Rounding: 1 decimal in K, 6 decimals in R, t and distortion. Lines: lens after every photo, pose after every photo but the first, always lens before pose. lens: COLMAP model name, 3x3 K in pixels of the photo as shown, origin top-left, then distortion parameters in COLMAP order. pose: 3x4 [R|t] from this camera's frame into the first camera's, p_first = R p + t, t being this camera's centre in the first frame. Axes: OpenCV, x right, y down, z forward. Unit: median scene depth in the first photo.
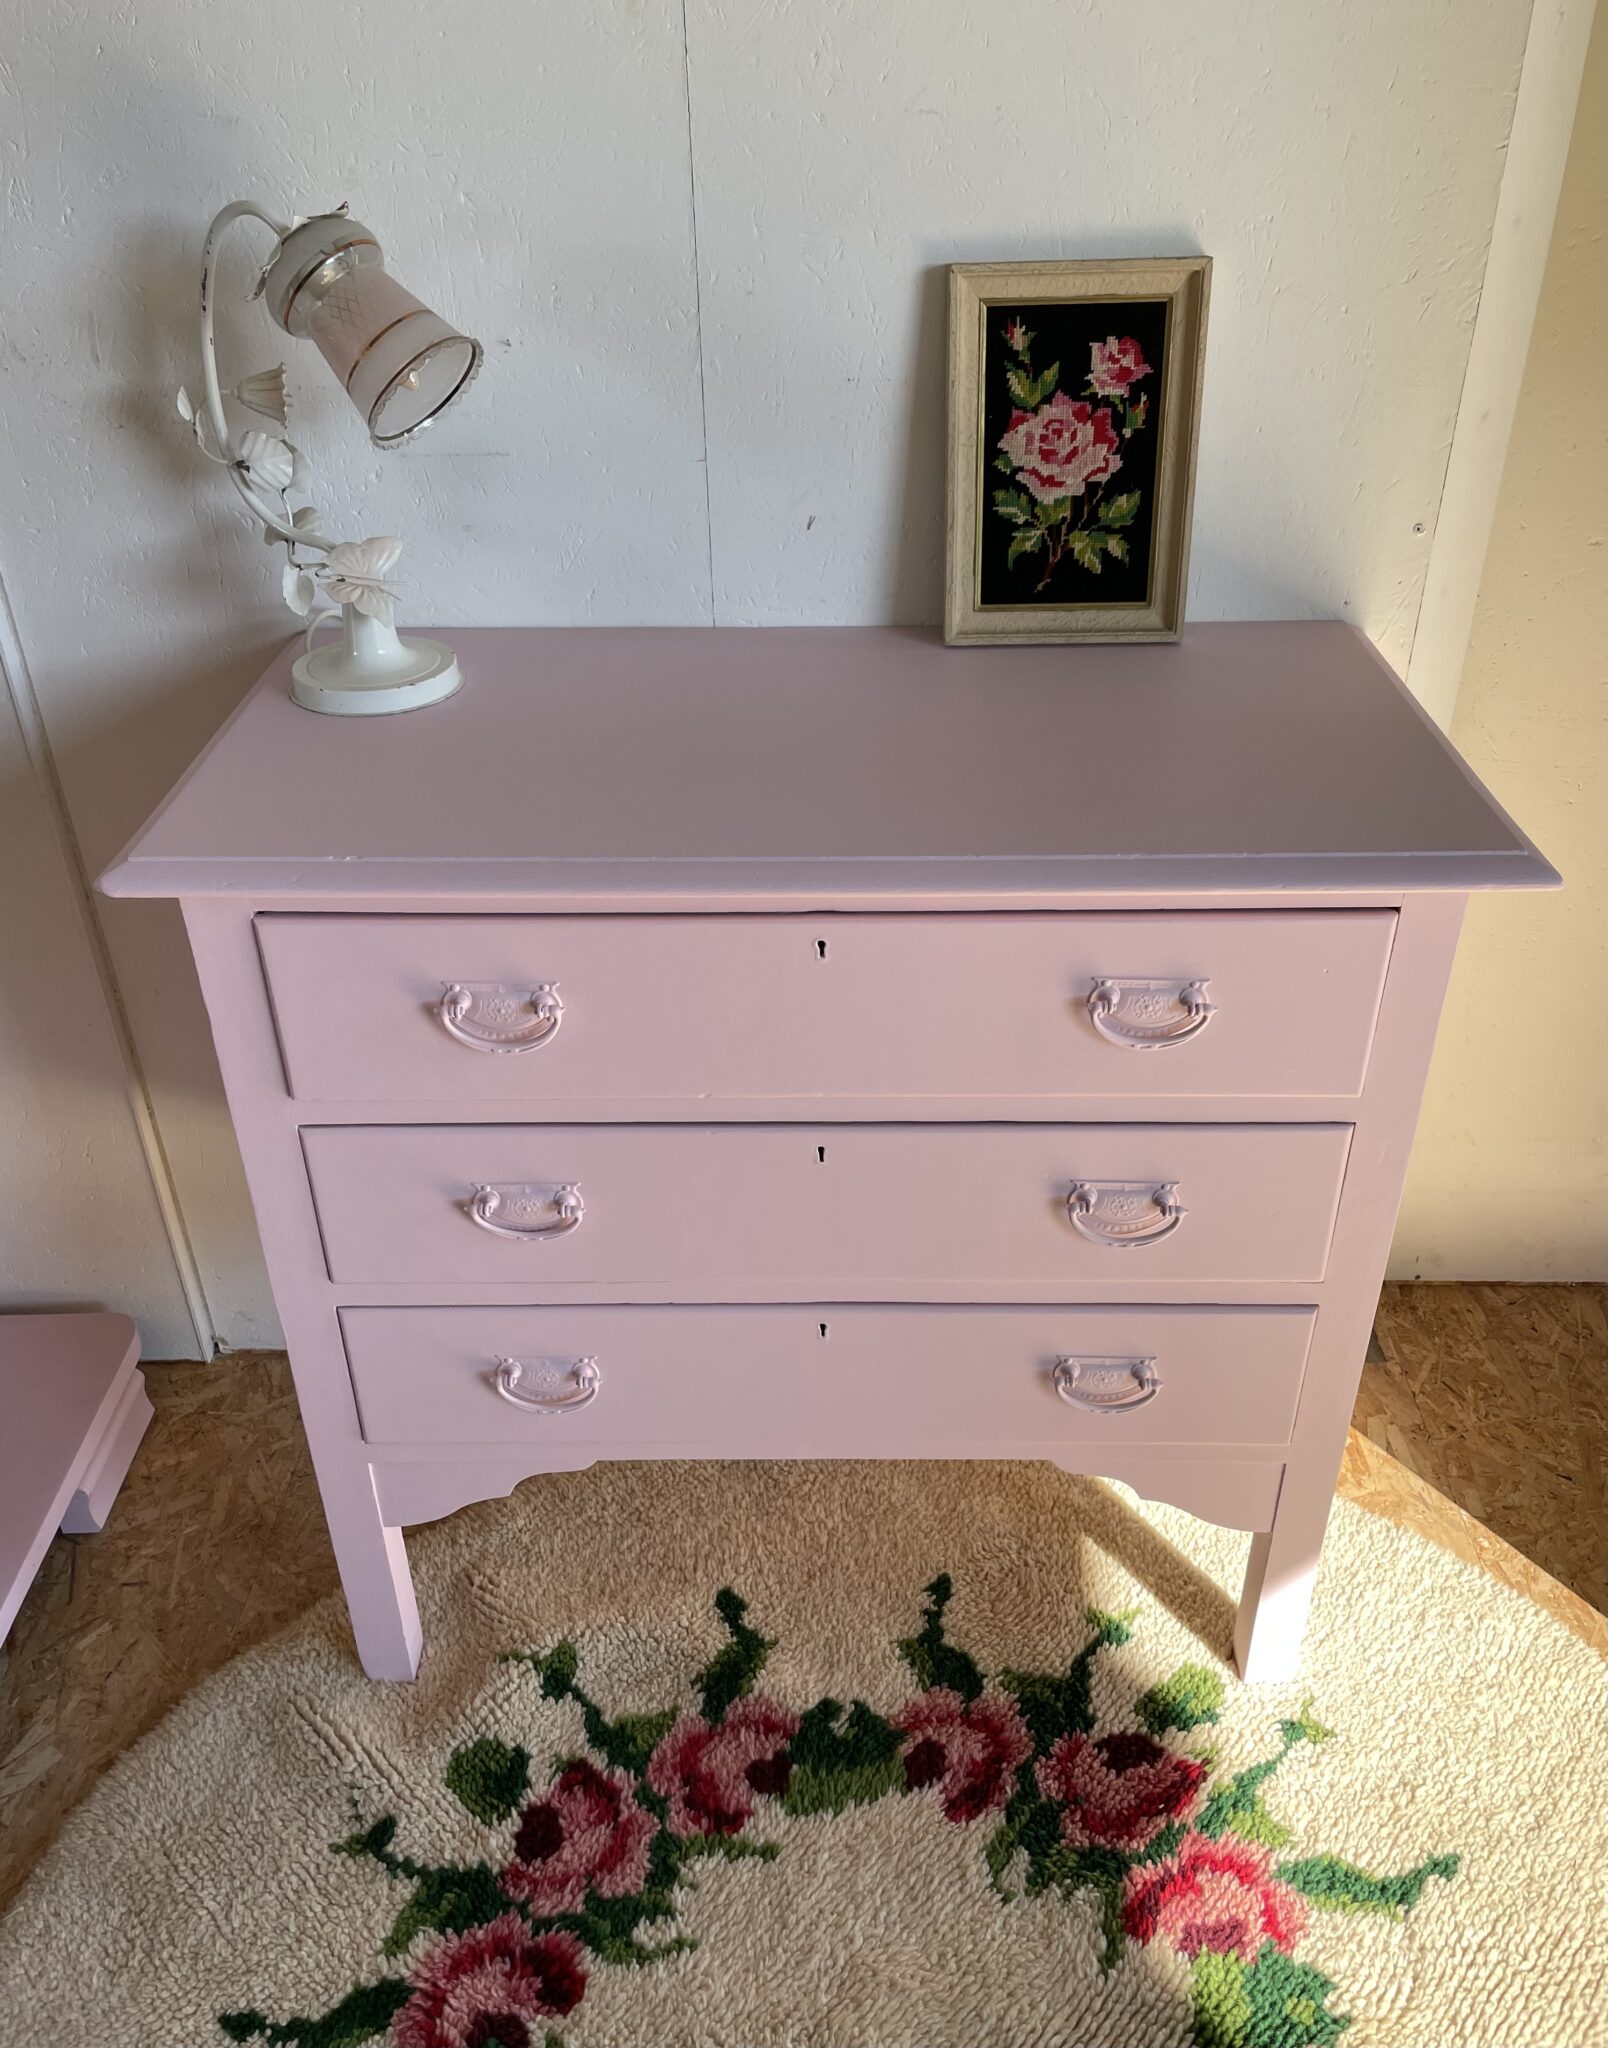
lens RADIAL K [[1631.4, 0, 859.0], [0, 1631.4, 1038.9], [0, 0, 1]] dist [0.065050, -0.079424]
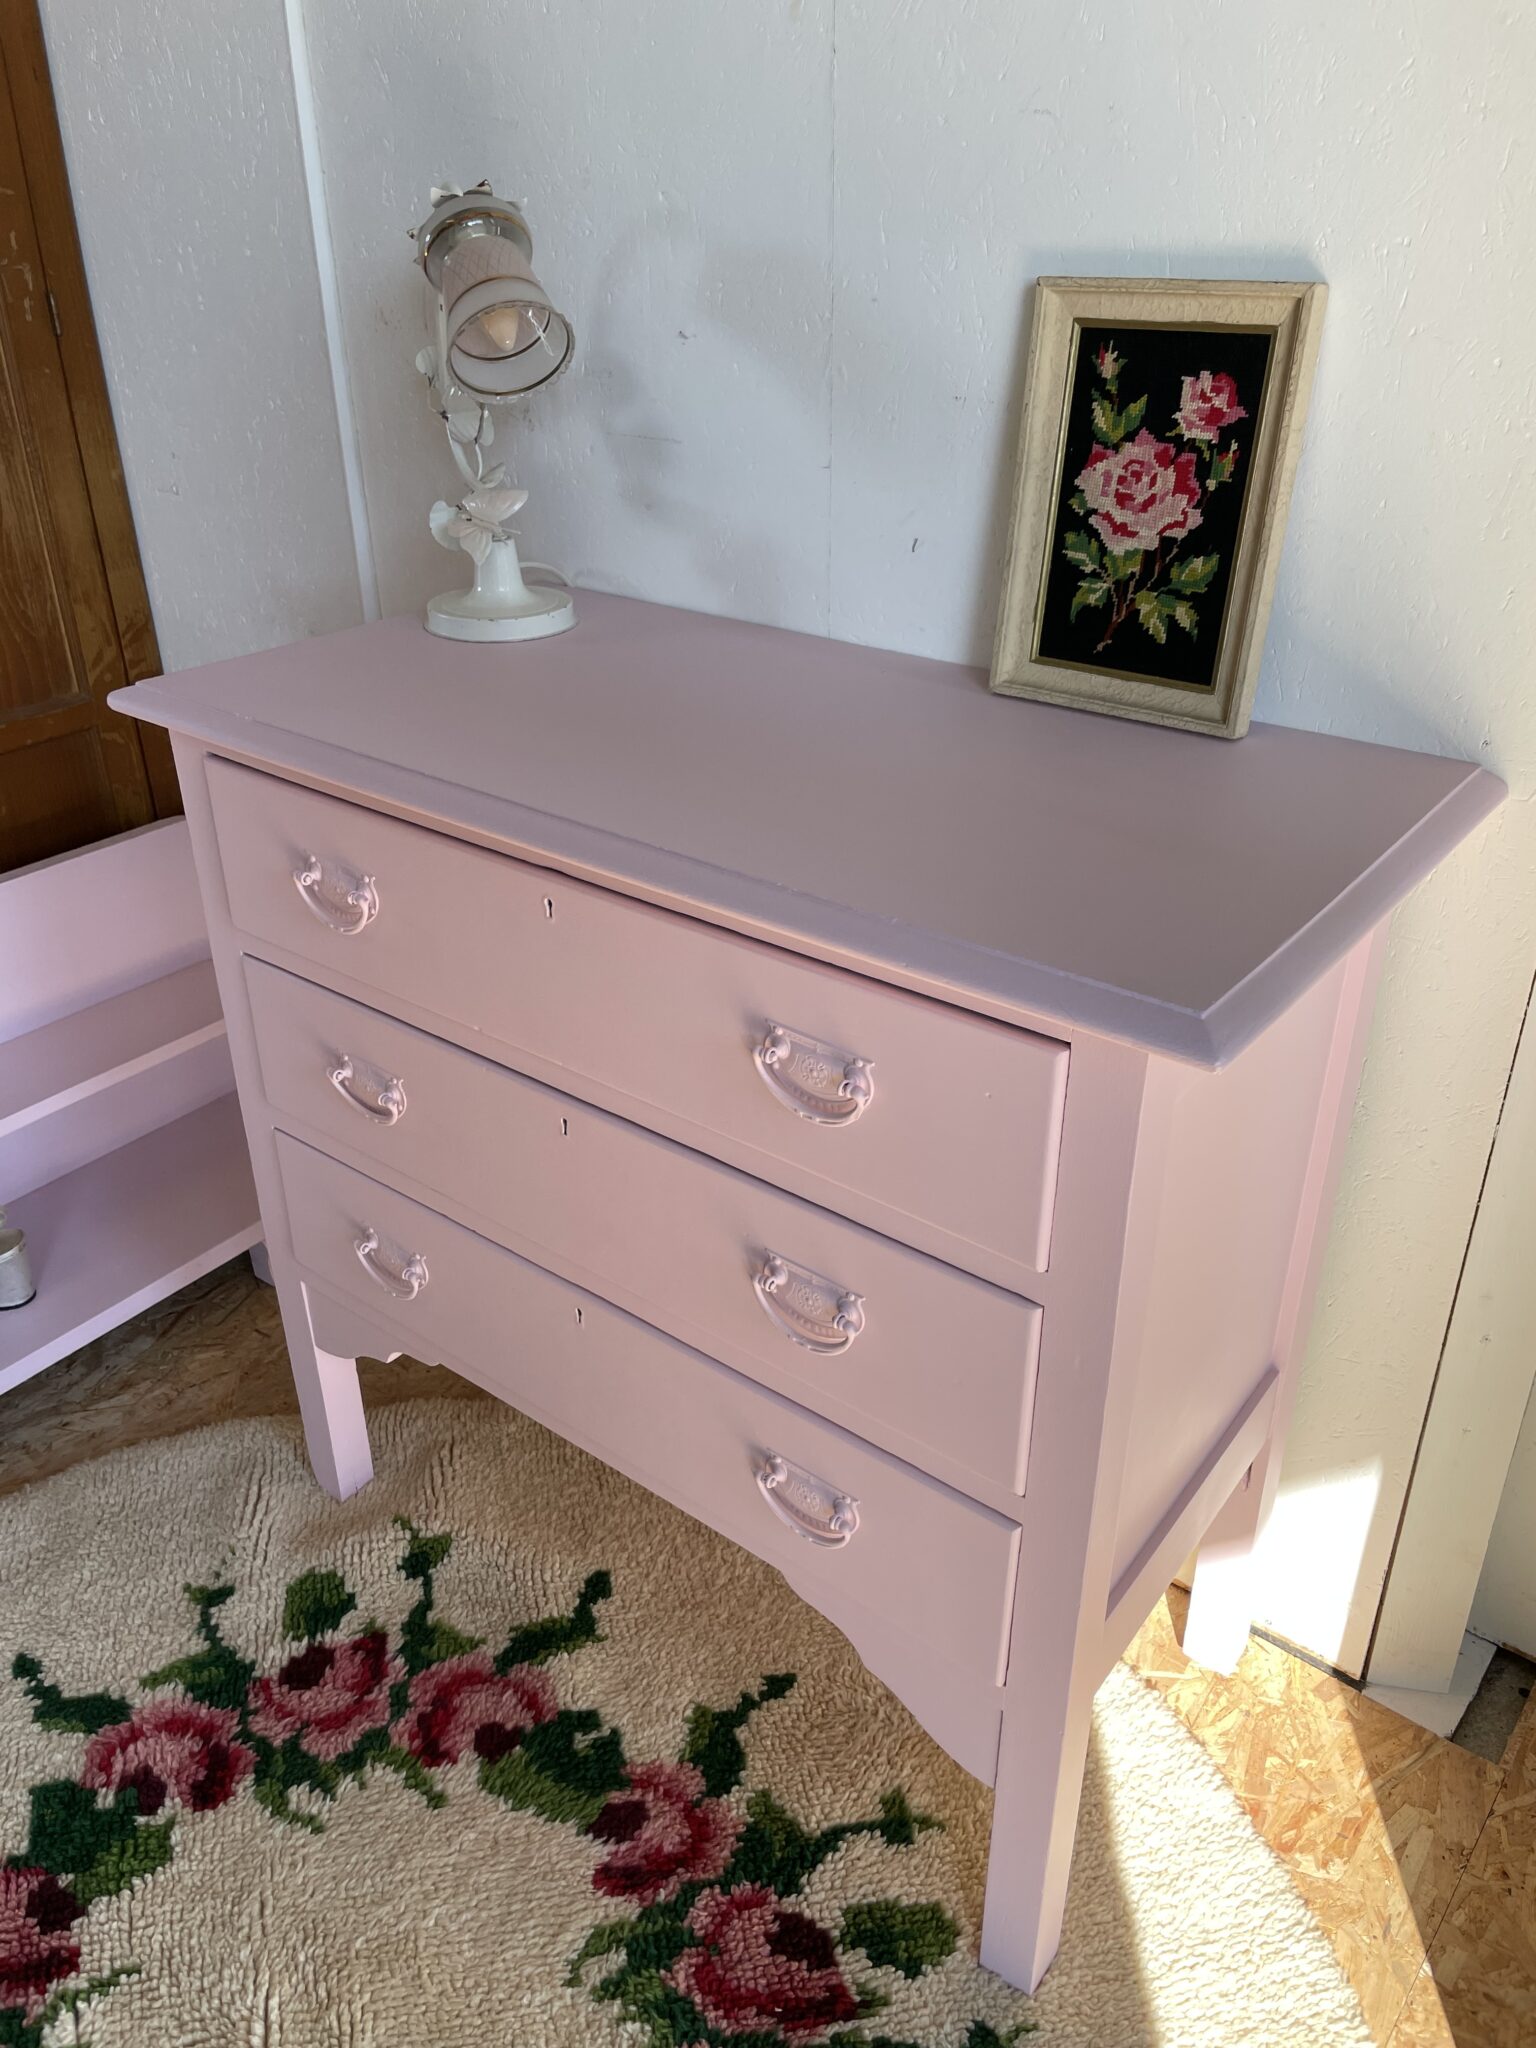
lens RADIAL K [[1563.7, 0, 808.6], [0, 1563.7, 1042.1], [0, 0, 1]] dist [0.081296, -0.122992]
pose [[0.793320, 0.301378, -0.528976, 0.497986], [-0.335520, 0.941448, 0.033190, -0.049862], [0.508006, 0.151152, 0.847988, 0.228885]]
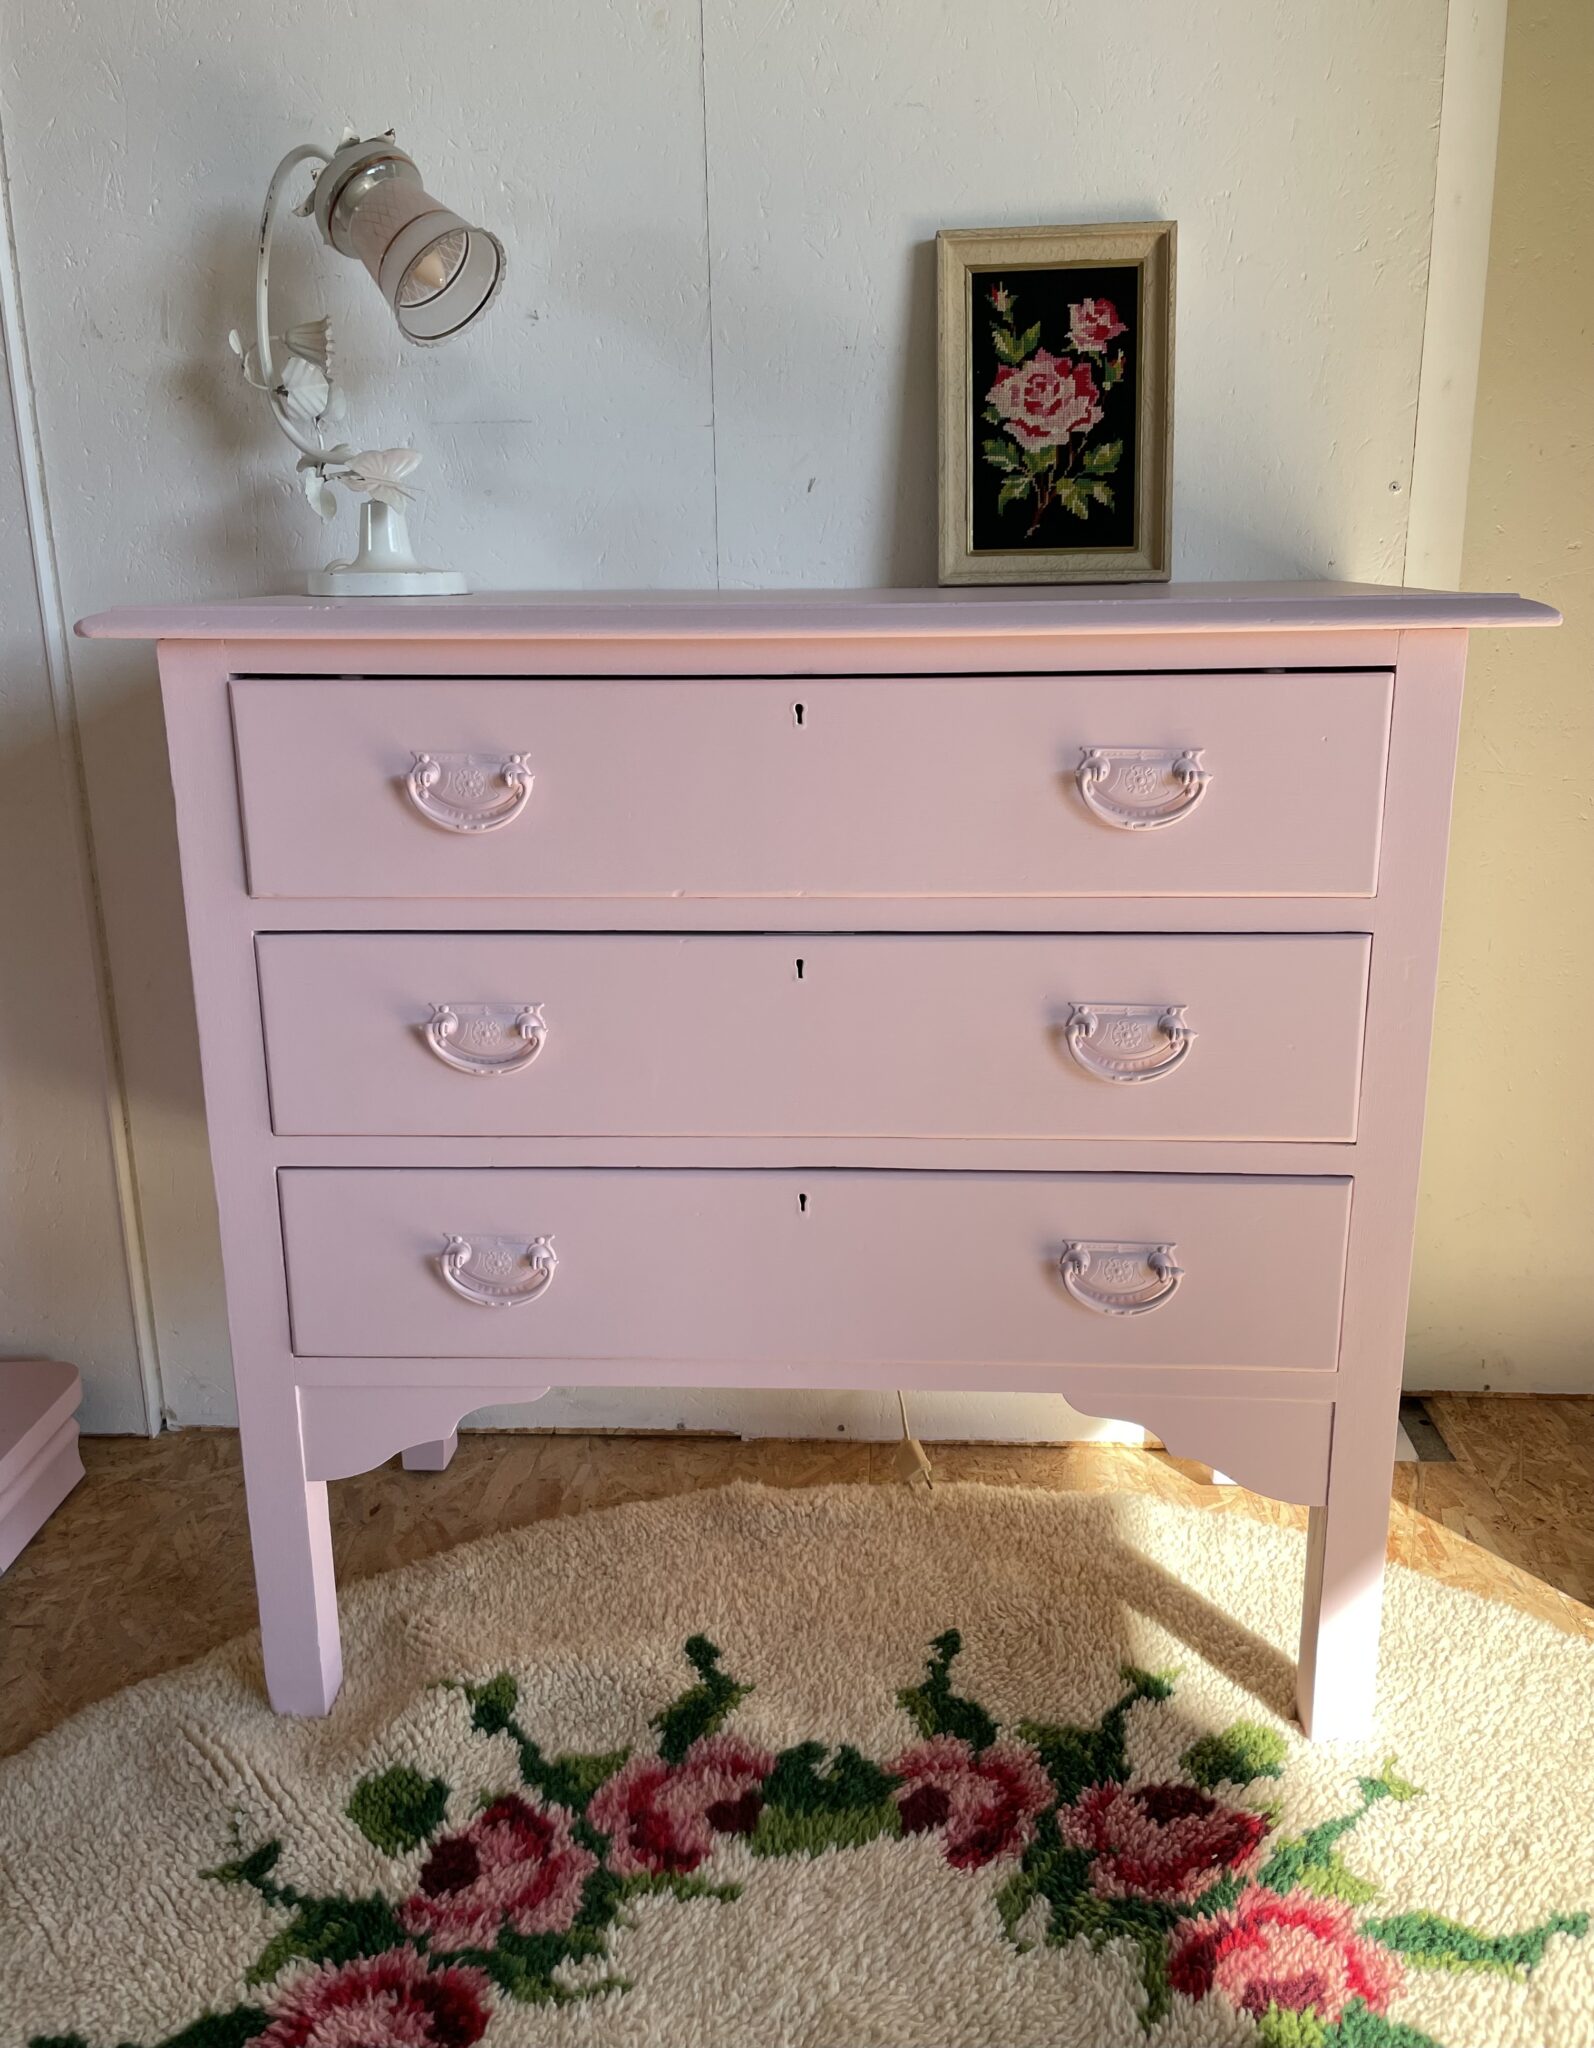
lens RADIAL K [[1611.4, 0, 847.9], [0, 1611.4, 998.8], [0, 0, 1]] dist [0.069161, -0.097522]
pose [[0.999283, 0.001018, -0.037860, 0.034137], [-0.012383, 0.953482, -0.301196, 0.315903], [0.035792, 0.301449, 0.952810, 0.105275]]
